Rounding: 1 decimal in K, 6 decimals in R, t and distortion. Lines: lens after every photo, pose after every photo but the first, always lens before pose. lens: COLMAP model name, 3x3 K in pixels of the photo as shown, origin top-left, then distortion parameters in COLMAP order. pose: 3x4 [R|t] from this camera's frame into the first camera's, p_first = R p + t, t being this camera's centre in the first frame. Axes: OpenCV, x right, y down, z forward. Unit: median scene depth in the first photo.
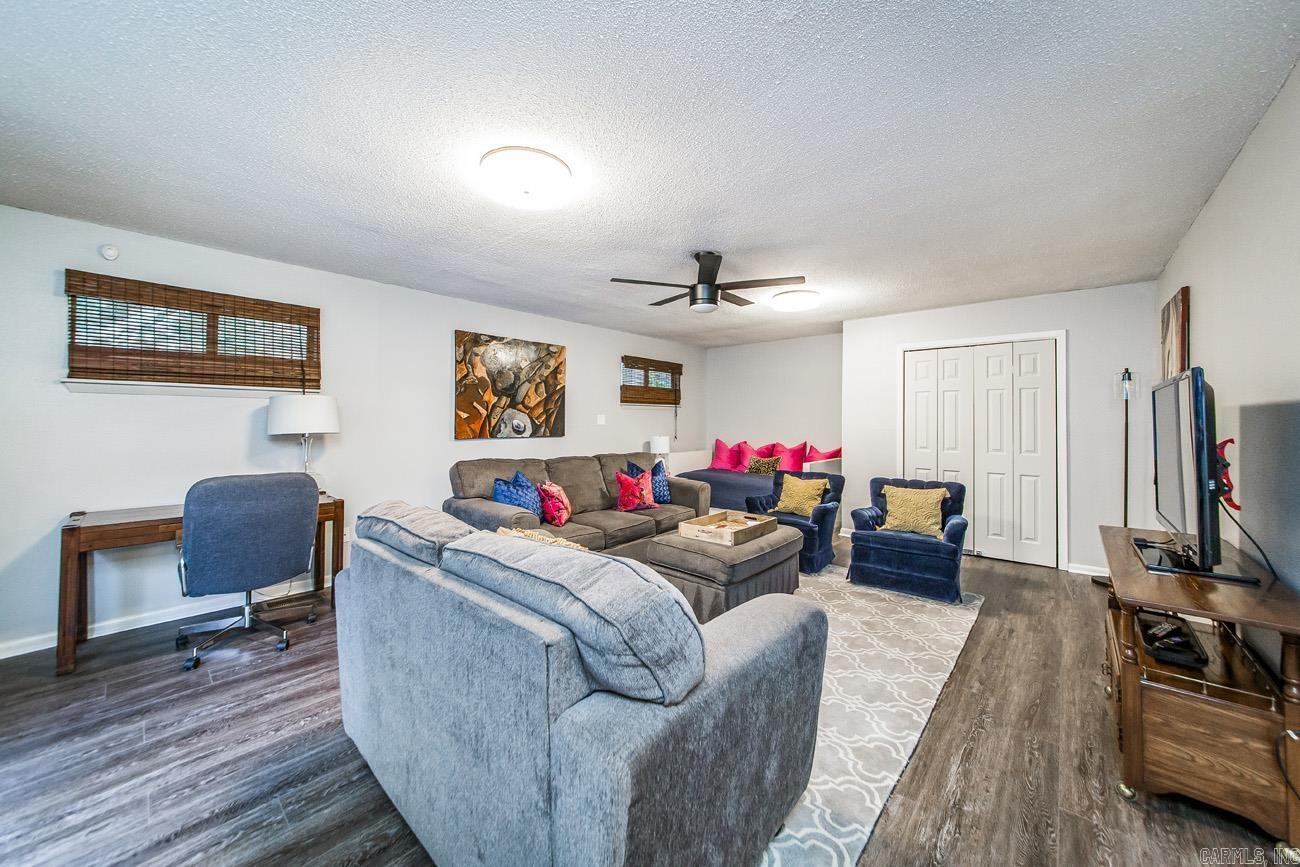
lens RADIAL K [[464.4, 0, 644.8], [0, 464.4, 418.7], [0, 0, 1]] dist [-0.000637, 0.000044]
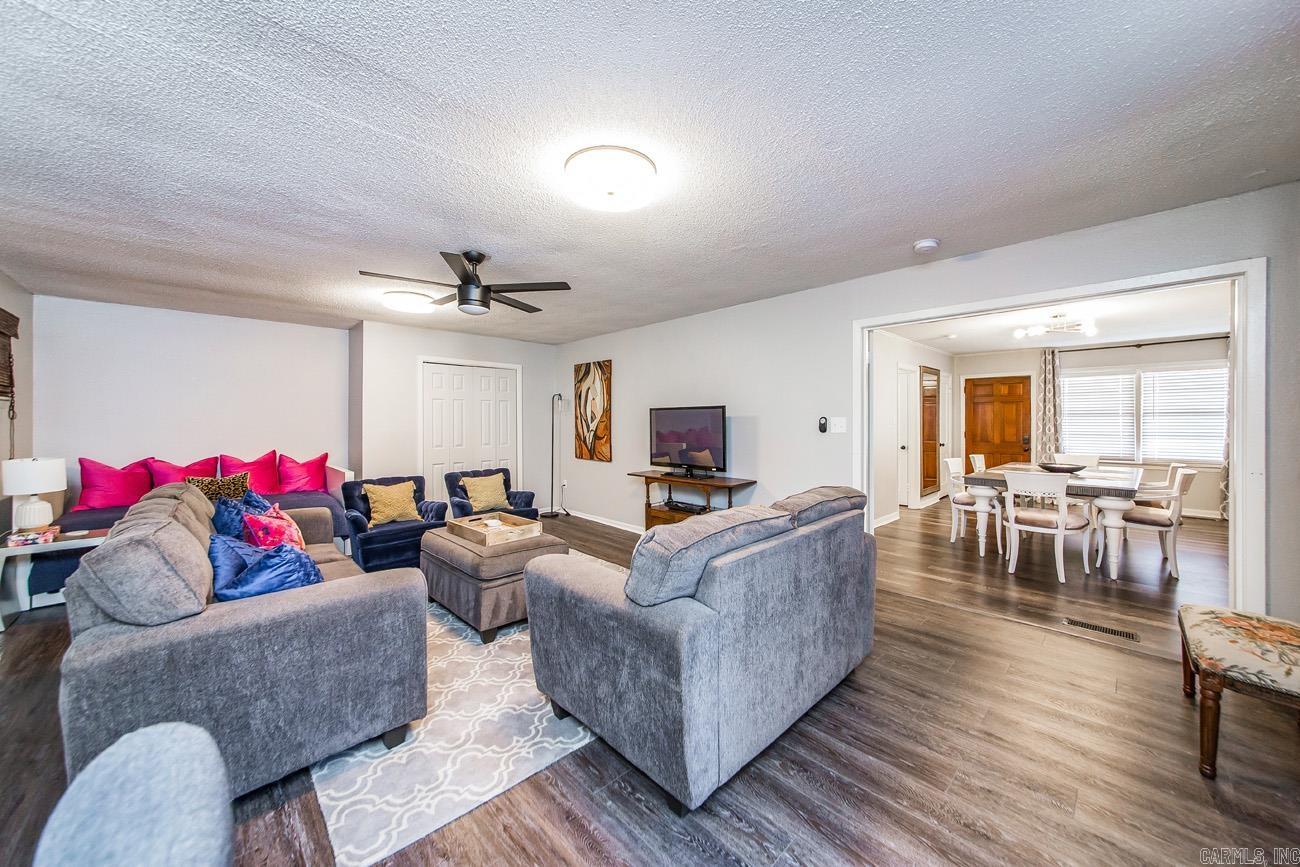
lens RADIAL K [[464.4, 0, 644.8], [0, 464.4, 418.7], [0, 0, 1]] dist [-0.000637, 0.000044]
pose [[0.083966, -0.001332, 0.996468, -1.274429], [-0.003714, 0.999992, 0.001650, -0.024653], [-0.996462, -0.003839, 0.083961, 0.880027]]
